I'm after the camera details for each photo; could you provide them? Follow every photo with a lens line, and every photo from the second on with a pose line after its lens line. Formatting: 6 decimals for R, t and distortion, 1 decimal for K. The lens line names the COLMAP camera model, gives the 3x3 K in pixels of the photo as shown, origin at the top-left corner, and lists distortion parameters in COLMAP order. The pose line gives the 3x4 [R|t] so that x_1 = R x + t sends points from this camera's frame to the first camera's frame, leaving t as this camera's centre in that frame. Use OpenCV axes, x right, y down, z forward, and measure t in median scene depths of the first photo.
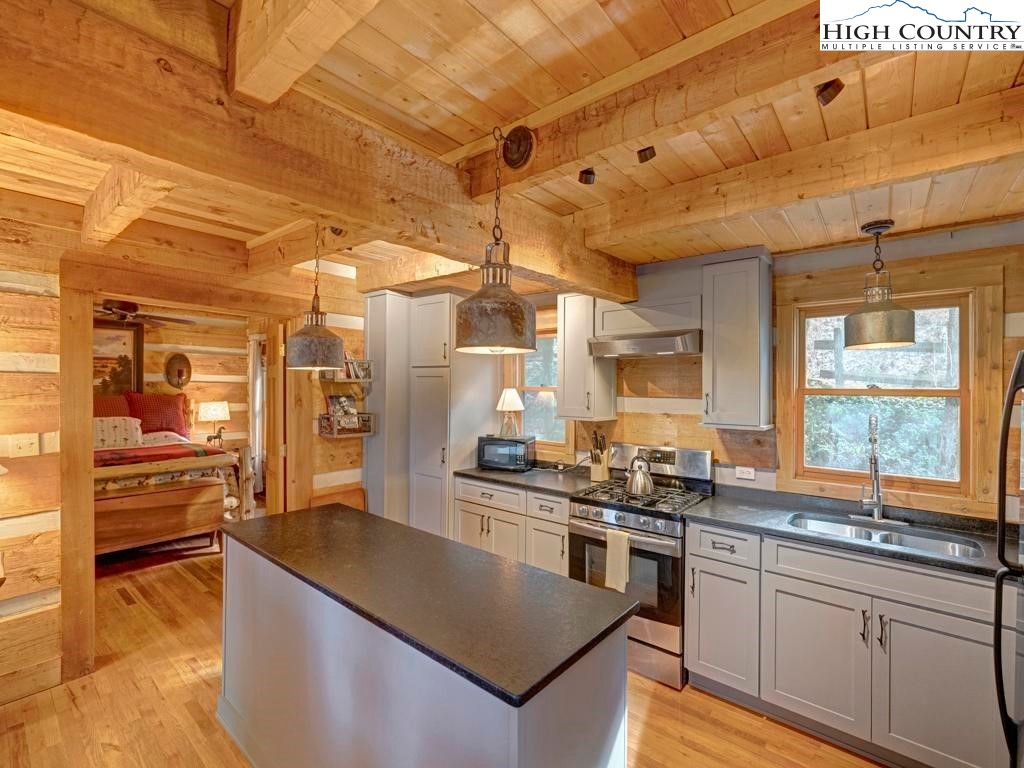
lens RADIAL K [[456.2, 0, 521.3], [0, 456.2, 382.9], [0, 0, 1]] dist [-0.013137, 0.006057]
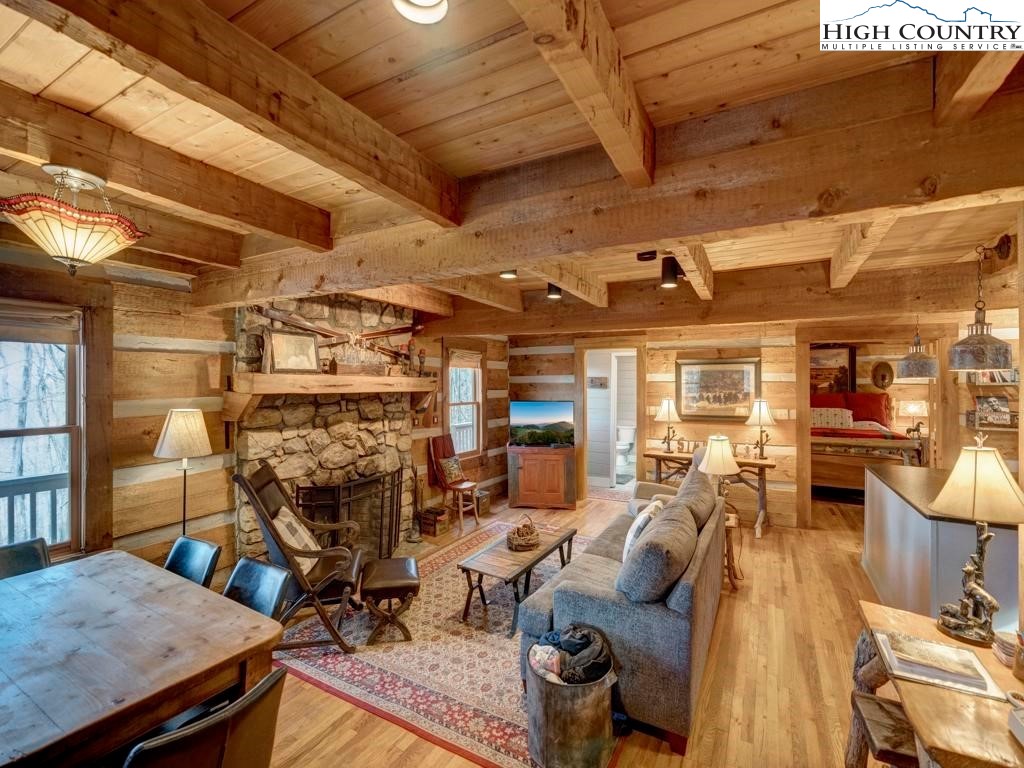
lens RADIAL K [[456.2, 0, 503.6], [0, 456.2, 386.3], [0, 0, 1]] dist [-0.013137, 0.006057]
pose [[0.167806, 0.000119, -0.985820, 0.671143], [0.007043, 0.999974, 0.001319, -0.011019], [0.985795, -0.007165, 0.167801, -0.557772]]
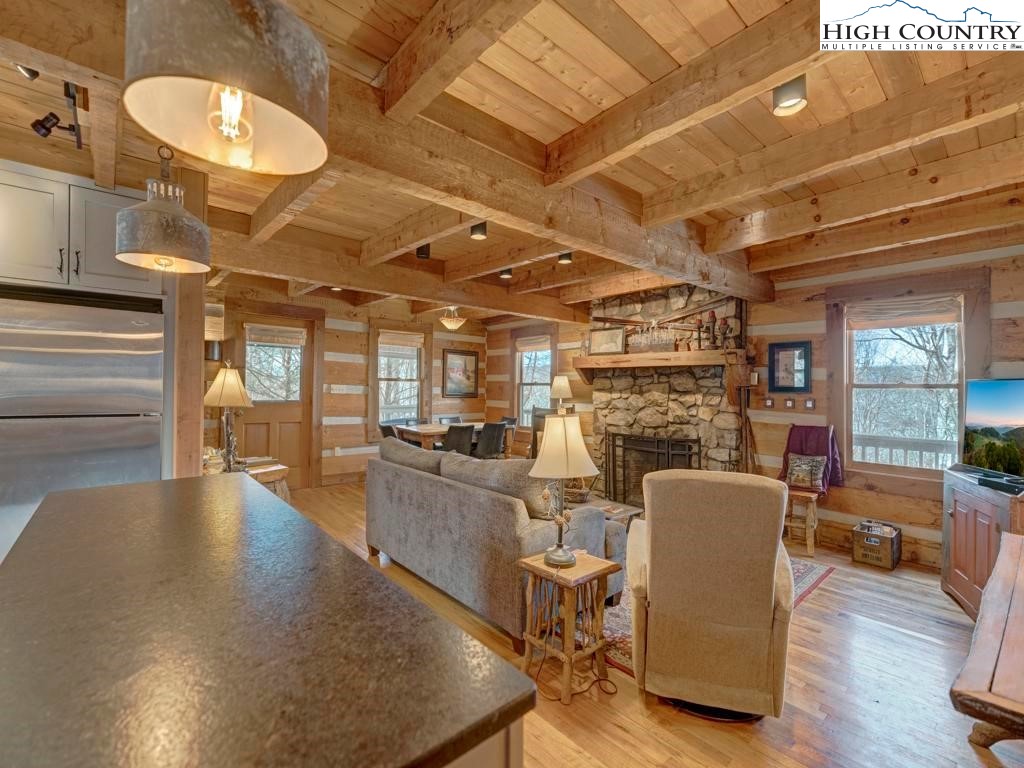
lens RADIAL K [[456.2, 0, 521.1], [0, 456.2, 380.4], [0, 0, 1]] dist [-0.013137, 0.006057]
pose [[-0.989237, -0.017498, 0.145270, -0.507843], [-0.020890, 0.999543, -0.021860, 0.101091], [-0.144821, -0.024660, -0.989150, 0.952940]]
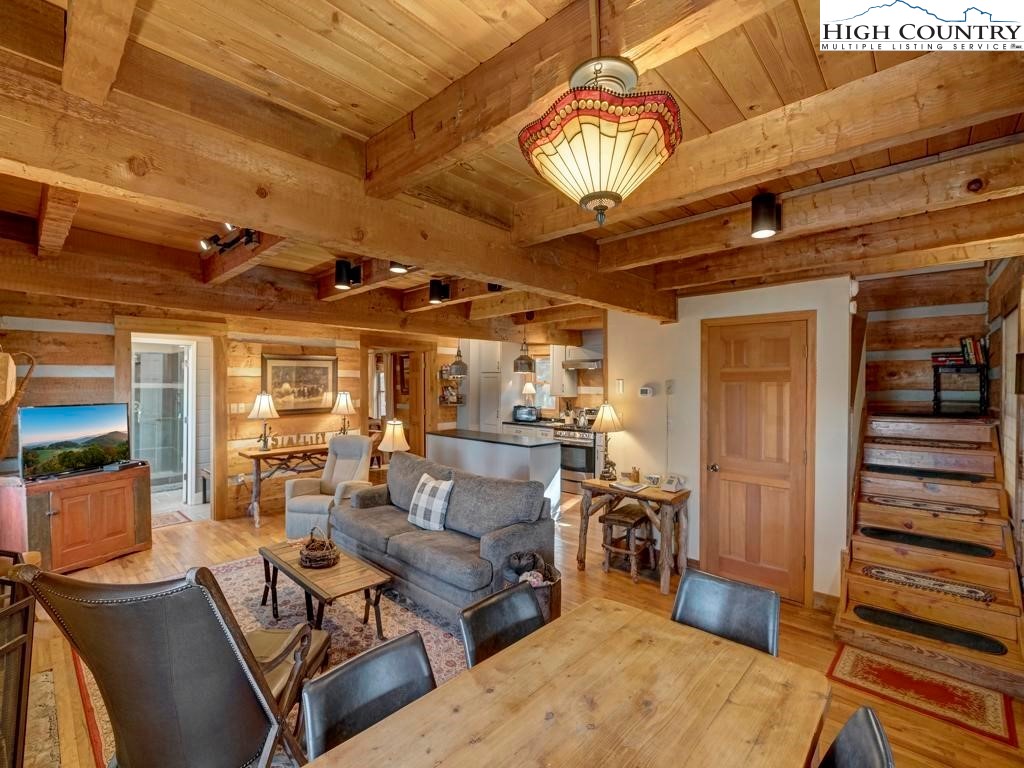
lens RADIAL K [[456.2, 0, 512.6], [0, 456.2, 384.6], [0, 0, 1]] dist [-0.013137, 0.006057]
pose [[0.997997, -0.002555, -0.063206, 0.039776], [0.003600, 0.999859, 0.016427, -0.016779], [0.063155, -0.016621, 0.997865, -1.295027]]
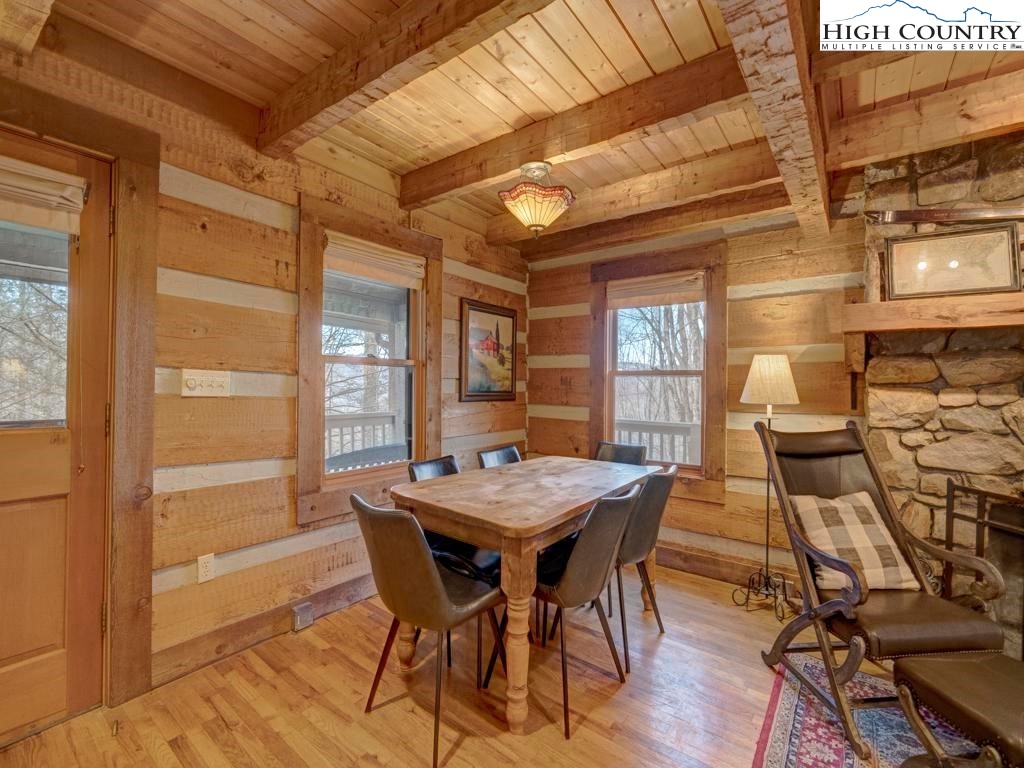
lens RADIAL K [[456.2, 0, 517.8], [0, 456.2, 384.4], [0, 0, 1]] dist [-0.013137, 0.006057]
pose [[-0.998724, -0.019873, -0.046430, 0.140052], [-0.019657, 0.999794, -0.005093, 0.108232], [0.046522, -0.004173, -0.998909, -0.201943]]
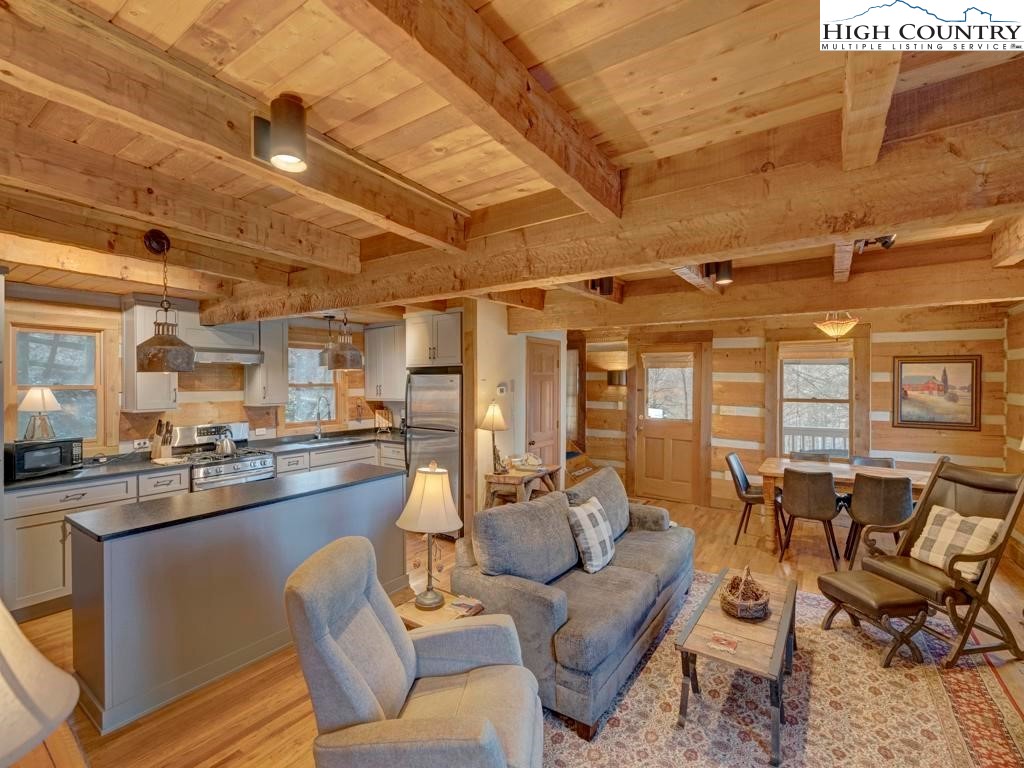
lens RADIAL K [[456.2, 0, 509.8], [0, 456.2, 383.4], [0, 0, 1]] dist [-0.013137, 0.006057]
pose [[-0.098916, -0.012453, 0.995018, -1.231514], [-0.008465, 0.999896, 0.011672, -0.015214], [-0.995060, -0.007268, -0.099011, 0.207188]]
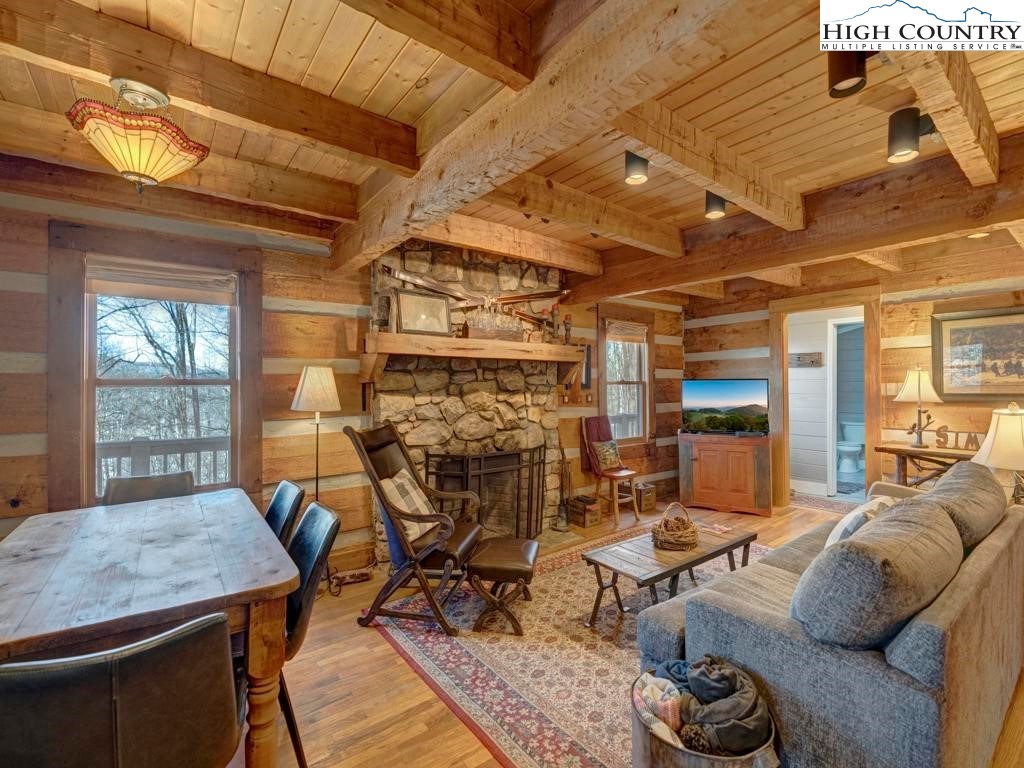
lens RADIAL K [[456.2, 0, 507.9], [0, 456.2, 384.4], [0, 0, 1]] dist [-0.013137, 0.006057]
pose [[-0.233756, -0.010589, -0.972238, 0.483810], [0.010520, 0.999855, -0.013419, 0.092505], [0.972238, -0.013365, -0.233610, -0.422974]]
